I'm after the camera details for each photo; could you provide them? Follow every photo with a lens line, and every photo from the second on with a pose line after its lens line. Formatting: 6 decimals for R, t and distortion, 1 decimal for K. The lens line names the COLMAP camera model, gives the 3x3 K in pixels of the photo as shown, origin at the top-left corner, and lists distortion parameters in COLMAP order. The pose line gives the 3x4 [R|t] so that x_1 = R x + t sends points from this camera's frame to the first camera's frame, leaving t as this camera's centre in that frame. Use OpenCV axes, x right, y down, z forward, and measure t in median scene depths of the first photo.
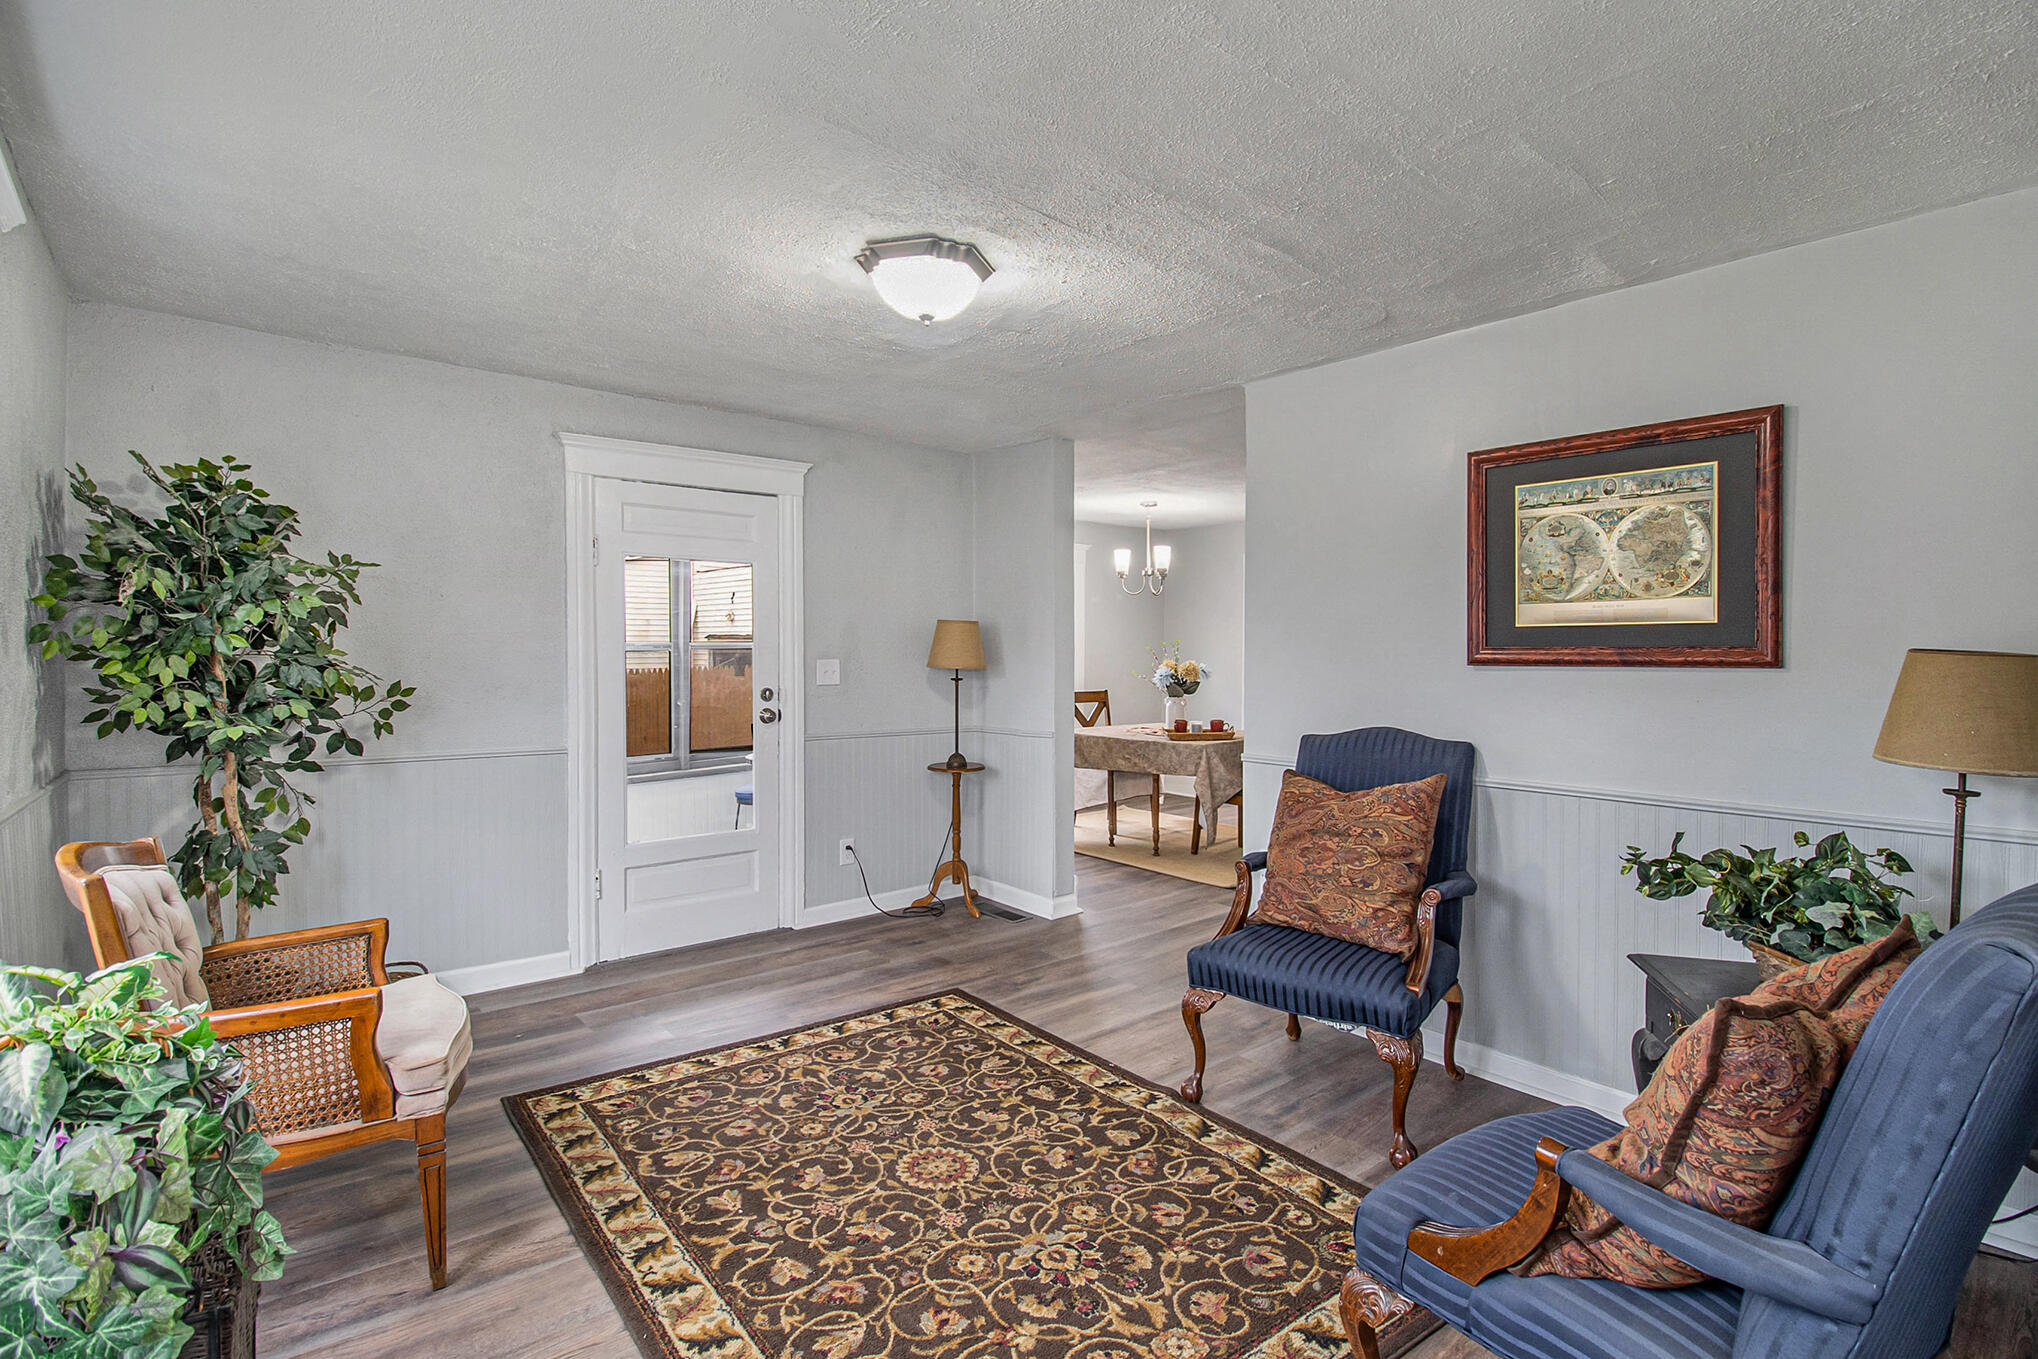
lens RADIAL K [[977.7, 0, 1060.9], [0, 977.7, 654.2], [0, 0, 1]] dist [0.000017, -0.000020]
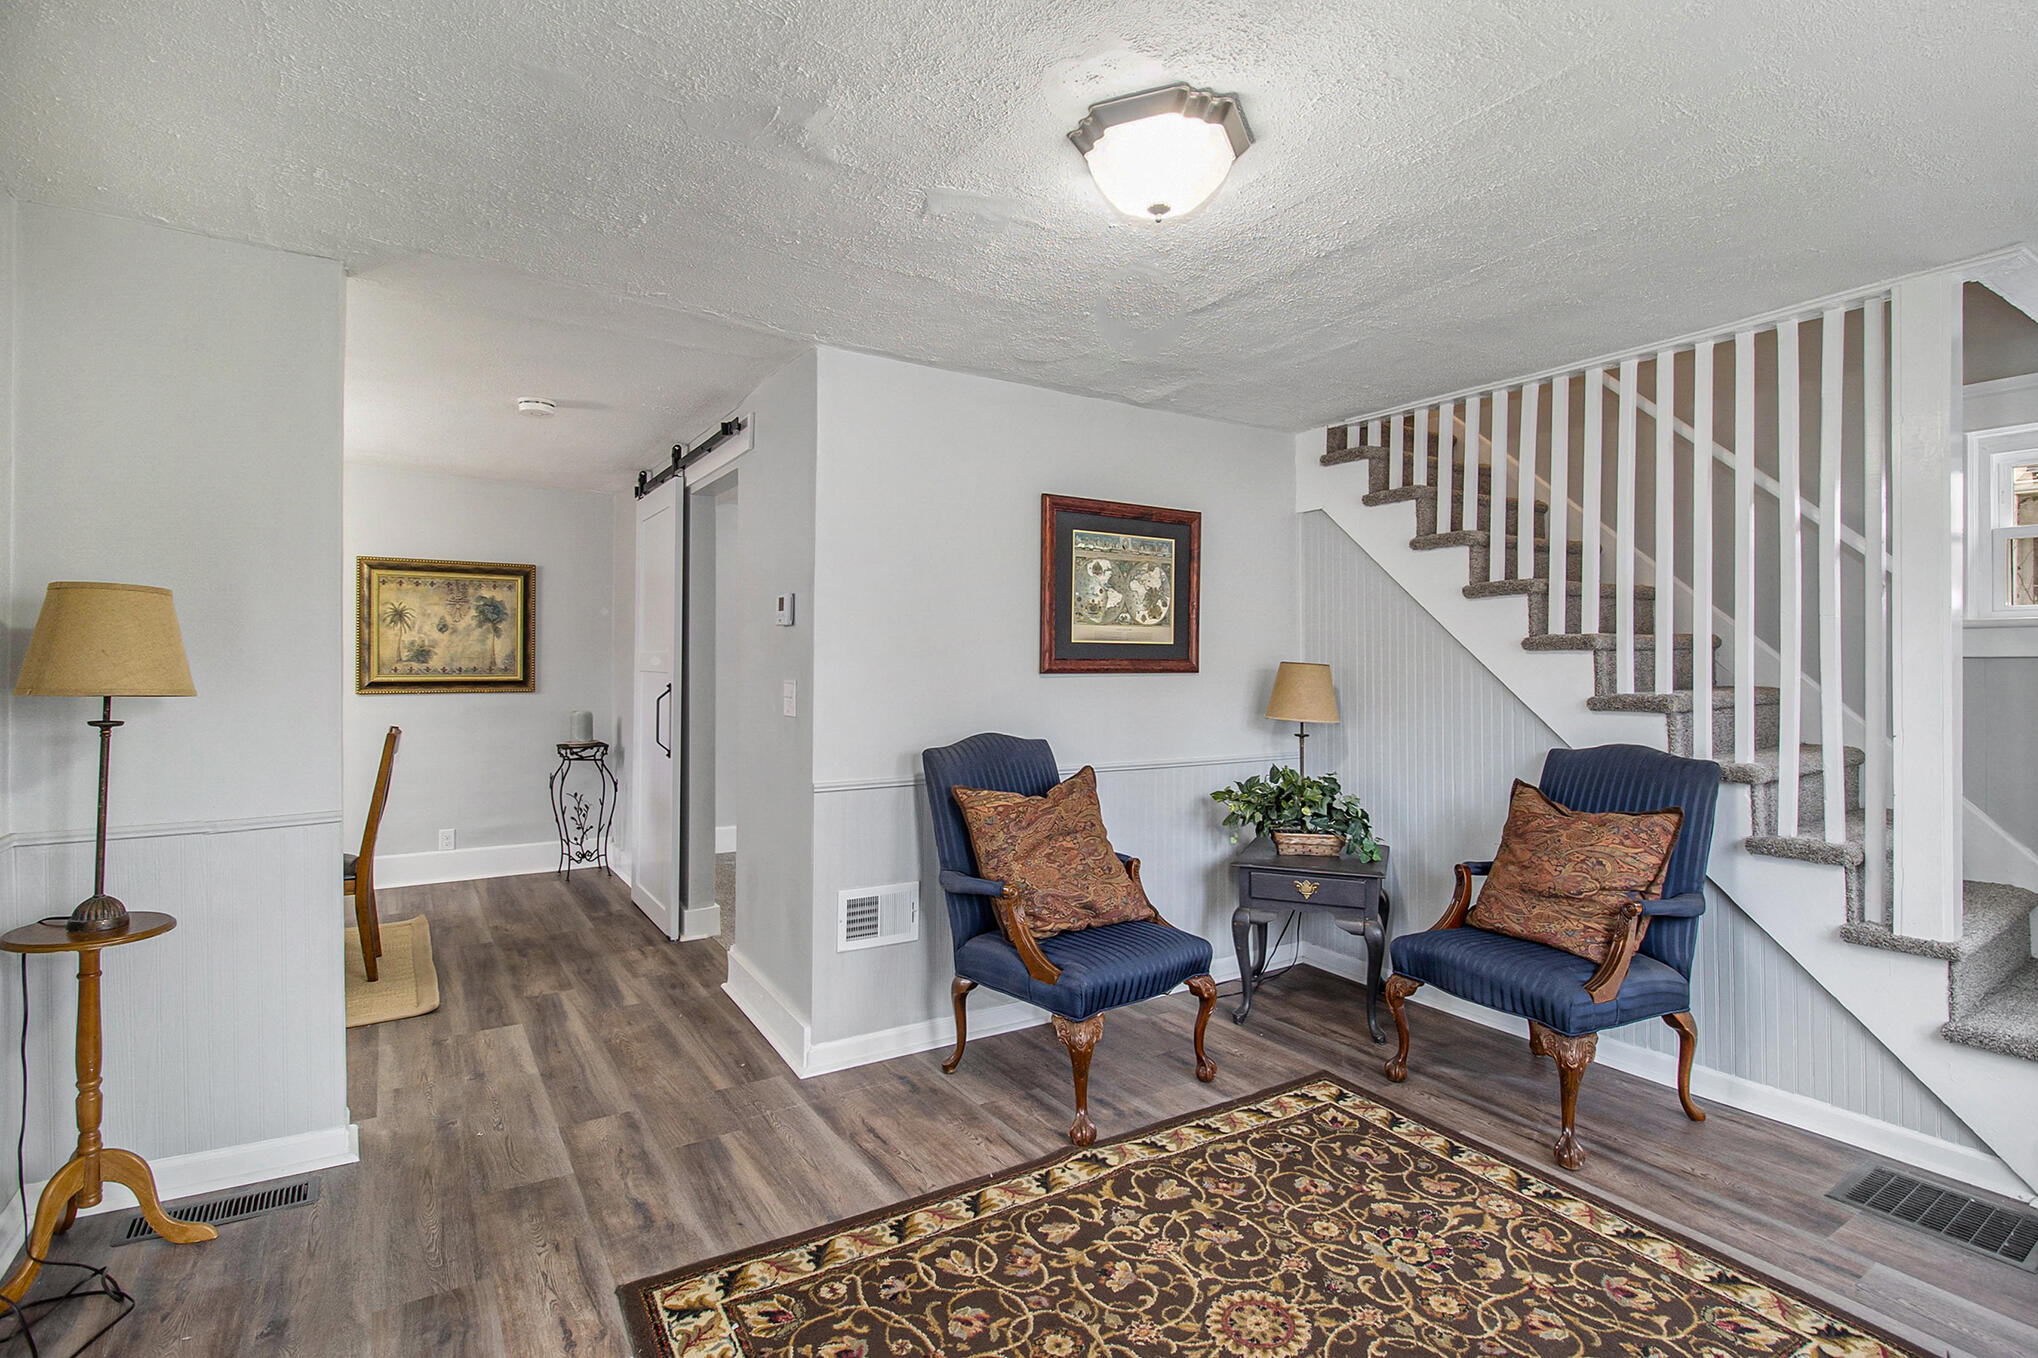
lens RADIAL K [[975.0, 0, 1006.6], [0, 975.0, 647.2], [0, 0, 1]] dist [-0.003527, -0.001282]
pose [[0.152292, 0.008798, 0.988296, -0.745085], [0.000056, 0.999960, -0.008910, -0.010786], [-0.988336, 0.001412, 0.152285, 0.860136]]
